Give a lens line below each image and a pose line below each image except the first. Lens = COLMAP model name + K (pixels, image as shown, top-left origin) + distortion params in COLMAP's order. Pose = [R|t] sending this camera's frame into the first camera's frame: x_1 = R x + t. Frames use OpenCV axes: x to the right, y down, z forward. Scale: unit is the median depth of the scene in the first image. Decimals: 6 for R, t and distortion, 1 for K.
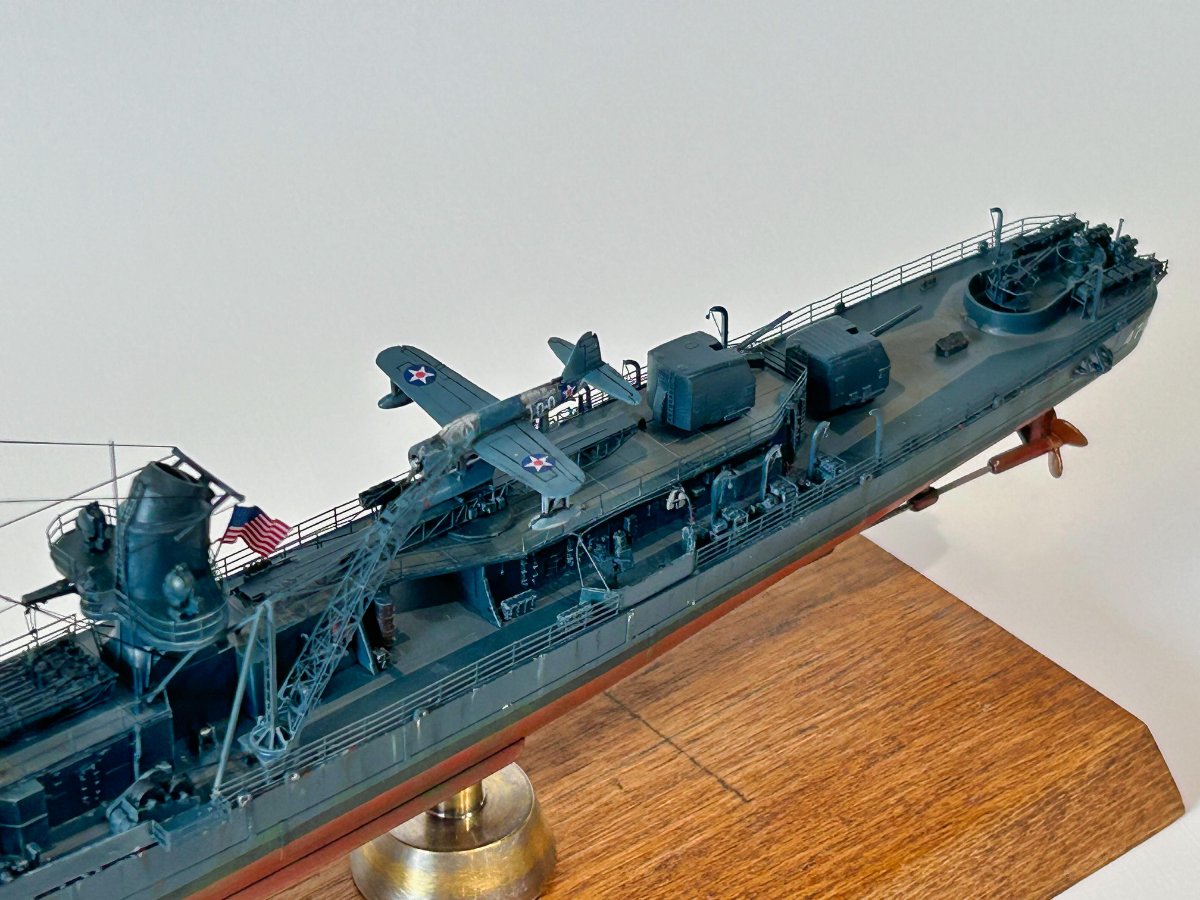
lens RADIAL K [[2988.4, 0, 599.0], [0, 2988.4, 505.4], [0, 0, 1]] dist [0.101480, -0.130258]
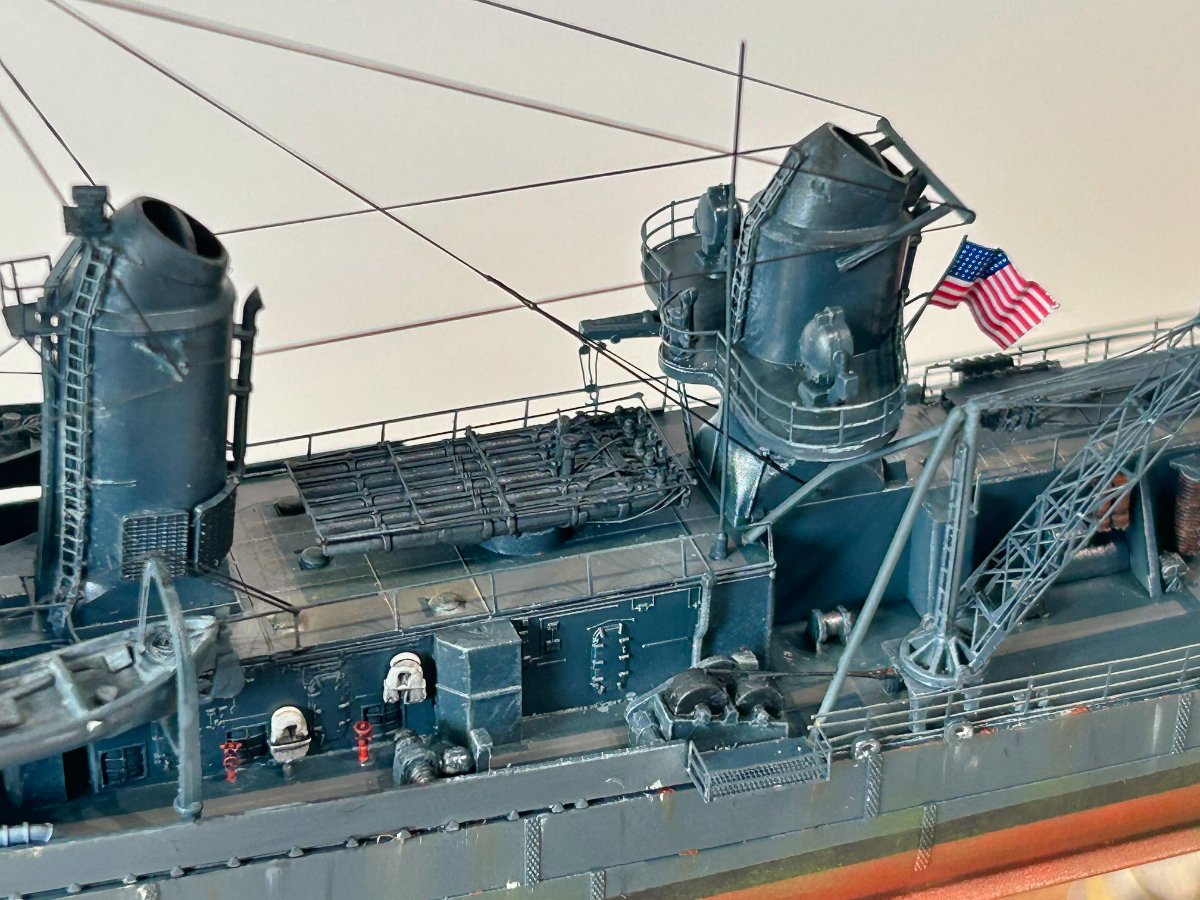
lens RADIAL K [[2988.4, 0, 599.0], [0, 2988.4, 505.4], [0, 0, 1]] dist [0.101480, -0.130258]
pose [[0.929522, 0.213060, -0.300988, -0.004770], [-0.212517, 0.976532, 0.034954, 0.044295], [0.301371, 0.031475, 0.952987, 0.444770]]
